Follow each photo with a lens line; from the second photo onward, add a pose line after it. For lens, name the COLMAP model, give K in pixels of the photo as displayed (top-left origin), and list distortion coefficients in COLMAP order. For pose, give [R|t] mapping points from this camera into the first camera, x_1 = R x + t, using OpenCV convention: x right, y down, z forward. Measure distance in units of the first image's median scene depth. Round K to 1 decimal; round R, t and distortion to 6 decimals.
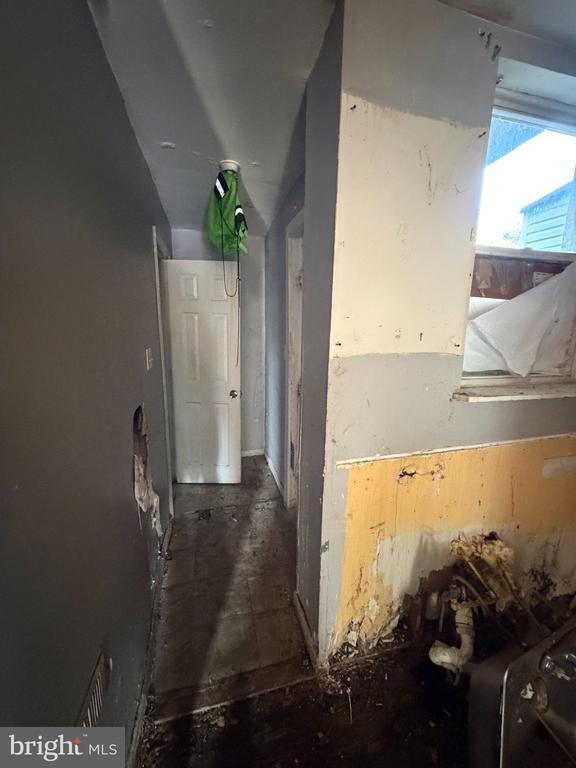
lens RADIAL K [[307.5, 0, 288.8], [0, 307.5, 382.8], [0, 0, 1]] dist [-0.000737, 0.000042]
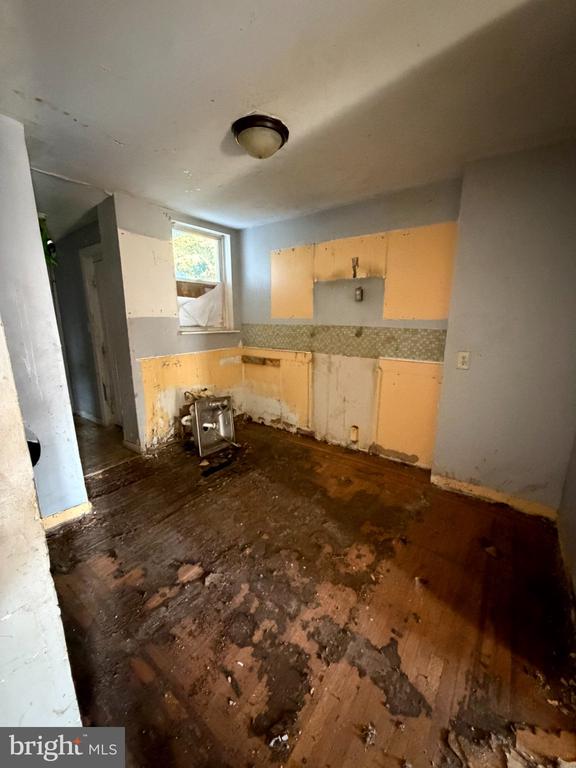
lens RADIAL K [[307.5, 0, 290.2], [0, 307.5, 383.6], [0, 0, 1]] dist [-0.000737, 0.000042]
pose [[0.779131, -0.146369, 0.609533, -0.376864], [0.129131, 0.988979, 0.072425, 0.373620], [-0.613416, 0.022281, 0.789445, -1.586670]]
